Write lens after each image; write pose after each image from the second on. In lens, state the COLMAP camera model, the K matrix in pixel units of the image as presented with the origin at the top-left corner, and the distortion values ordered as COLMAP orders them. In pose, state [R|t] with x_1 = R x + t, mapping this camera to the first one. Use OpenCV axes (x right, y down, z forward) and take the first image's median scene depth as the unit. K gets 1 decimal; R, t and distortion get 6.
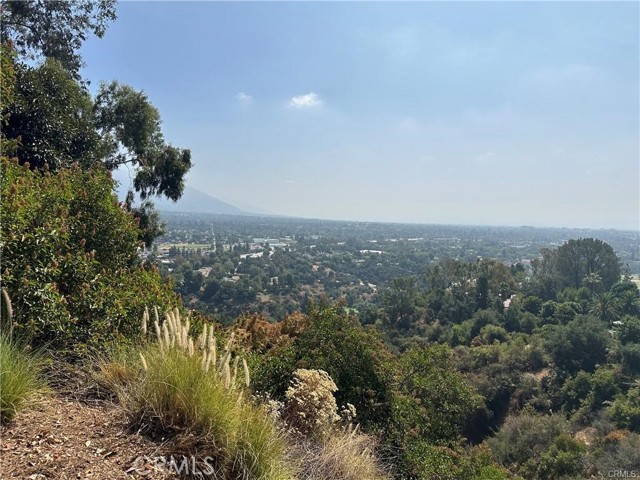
lens RADIAL K [[449.7, 0, 319.5], [0, 449.7, 234.9], [0, 0, 1]] dist [0.075185, -0.083503]
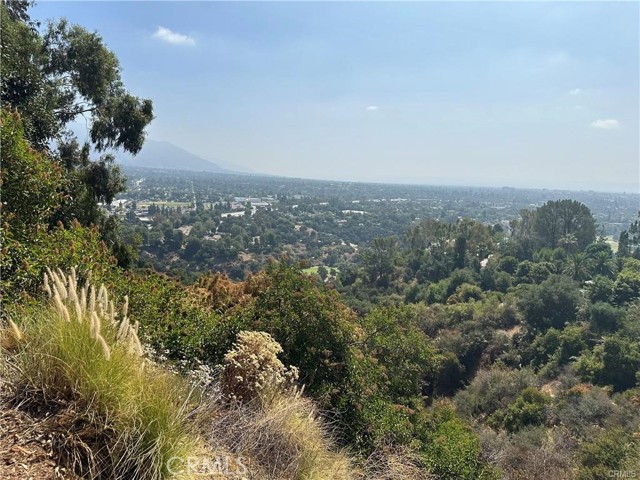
lens RADIAL K [[449.4, 0, 317.7], [0, 449.4, 239.3], [0, 0, 1]] dist [0.116167, -0.157019]
pose [[0.999360, 0.006878, 0.035095, 0.002518], [-0.010310, 0.995077, 0.098568, 0.000317], [-0.034245, -0.098867, 0.994511, 0.002301]]
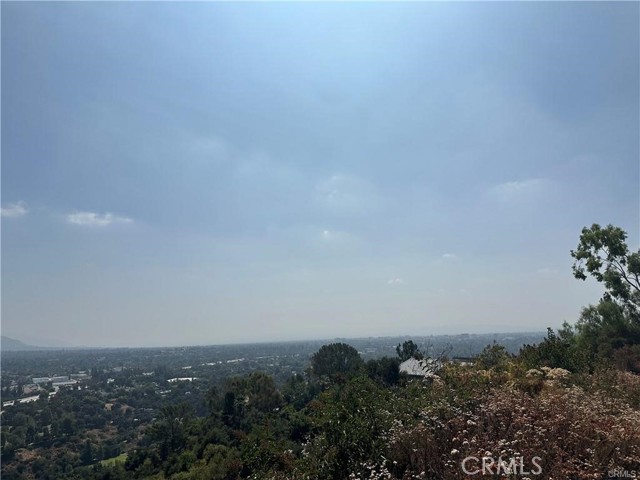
lens RADIAL K [[454.7, 0, 323.6], [0, 454.7, 239.8], [0, 0, 1]] dist [0.034239, -0.020188]
pose [[0.930365, 0.006921, 0.366569, 0.125779], [0.085202, 0.968368, -0.234528, 0.015585], [-0.356597, 0.249429, 0.900346, -0.025262]]
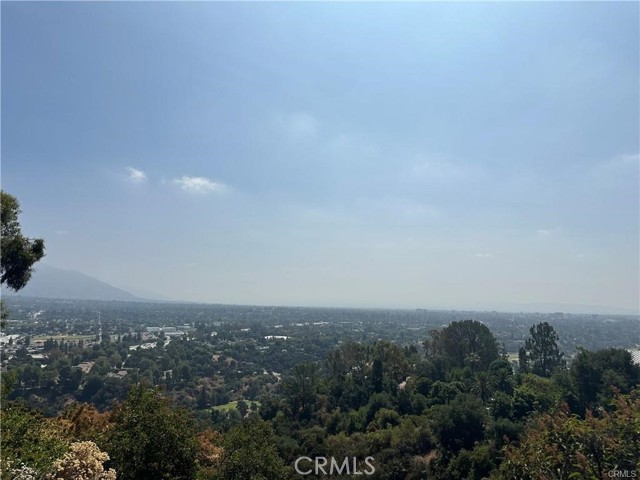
lens RADIAL K [[450.5, 0, 324.5], [0, 450.5, 232.7], [0, 0, 1]] dist [0.099880, -0.140372]
pose [[0.976652, 0.021534, 0.213746, 0.010233], [0.019344, 0.982107, -0.187330, 0.000125], [-0.213956, 0.187090, 0.958760, -0.011683]]
